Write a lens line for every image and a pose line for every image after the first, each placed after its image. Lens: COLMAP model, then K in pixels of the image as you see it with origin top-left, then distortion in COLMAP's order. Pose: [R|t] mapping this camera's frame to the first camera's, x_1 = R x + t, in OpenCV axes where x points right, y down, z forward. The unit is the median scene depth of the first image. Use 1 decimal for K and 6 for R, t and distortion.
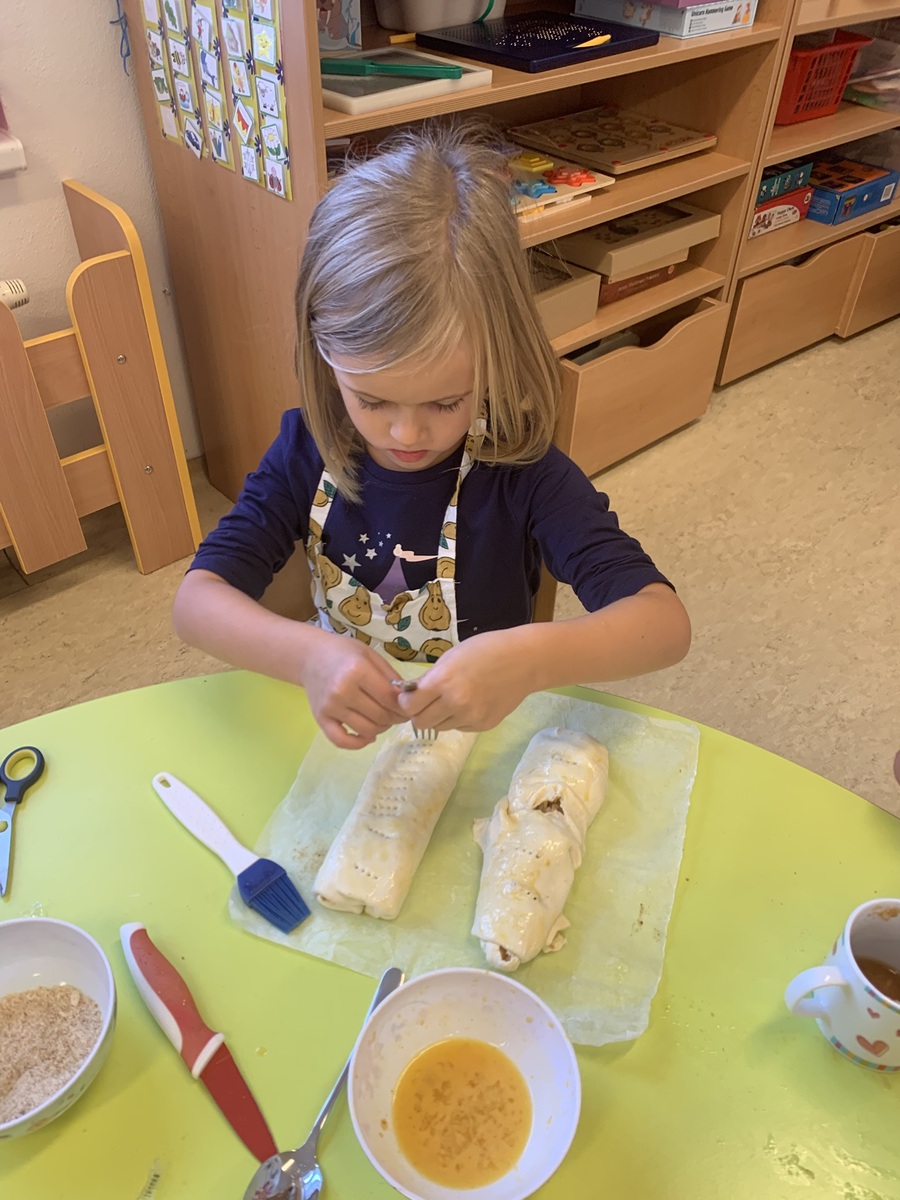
lens RADIAL K [[926.6, 0, 434.8], [0, 926.6, 607.9], [0, 0, 1]] dist [-0.014654, 0.013635]
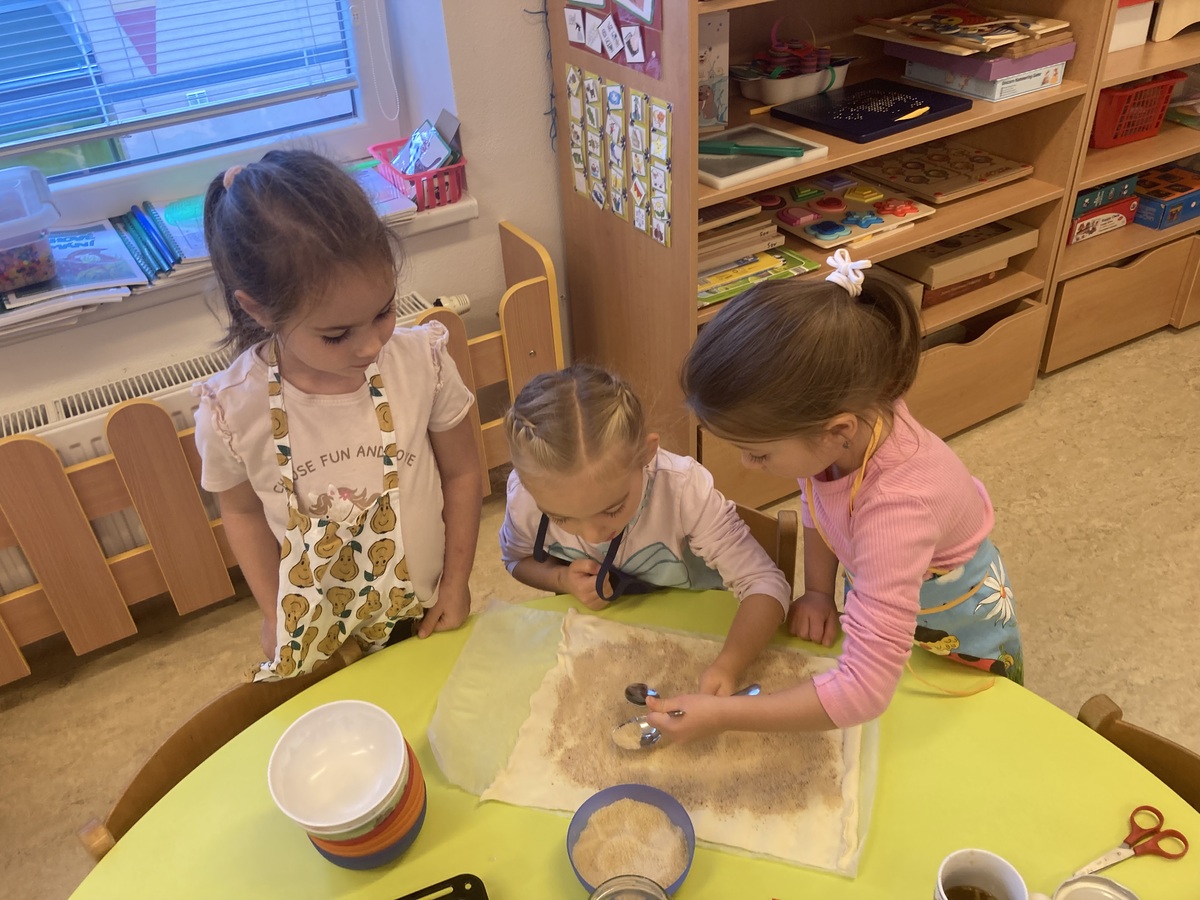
lens RADIAL K [[975.5, 0, 577.6], [0, 975.5, 431.9], [0, 0, 1]] dist [-0.002339, 0.005844]
pose [[0.978387, 0.043074, -0.202247, 0.010085], [-0.069084, 0.989954, -0.123362, 0.009459], [0.194901, 0.134668, 0.971534, -0.298067]]
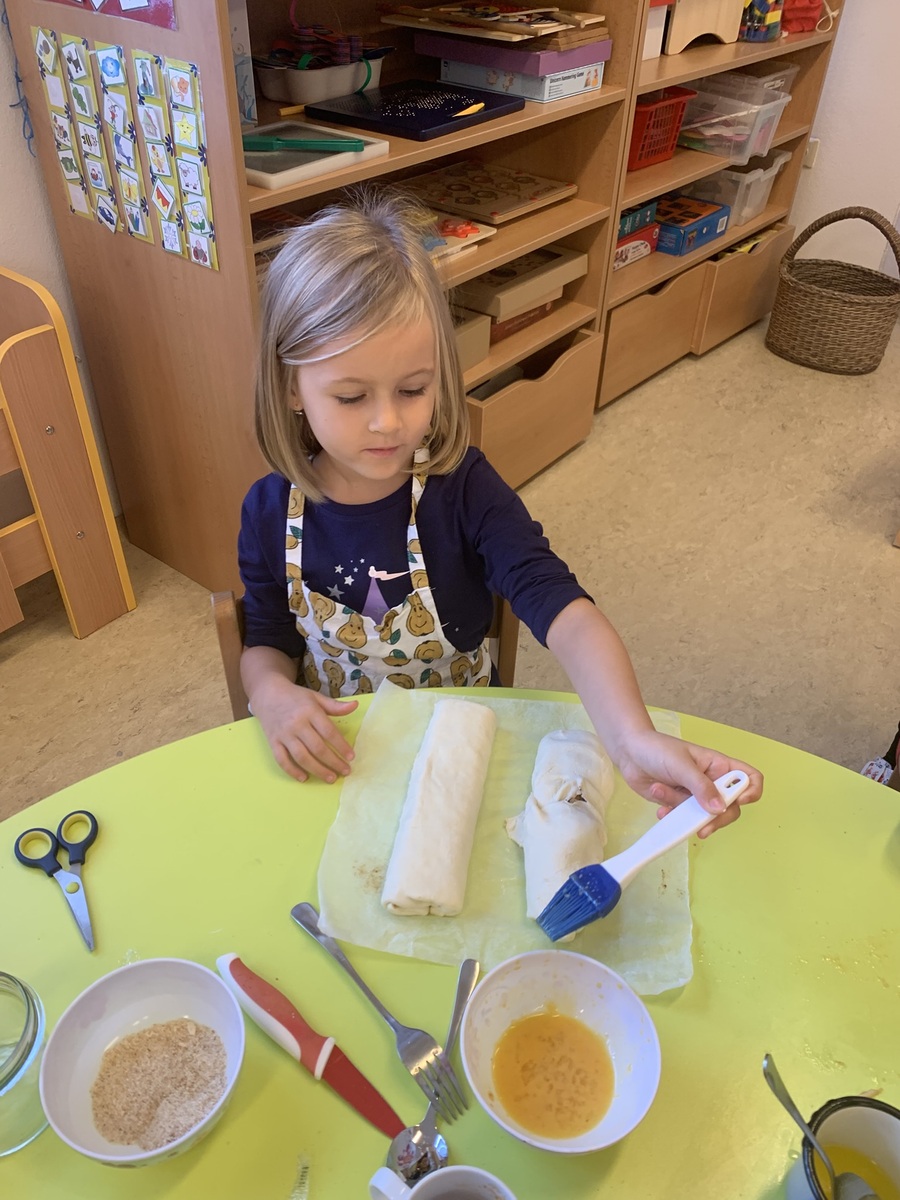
lens RADIAL K [[926.6, 0, 445.1], [0, 926.6, 603.4], [0, 0, 1]] dist [-0.014654, 0.013635]
pose [[0.983499, -0.104929, 0.147377, -0.075394], [0.109879, 0.993609, -0.025841, -0.005345], [-0.143723, 0.041608, 0.988743, -0.052357]]
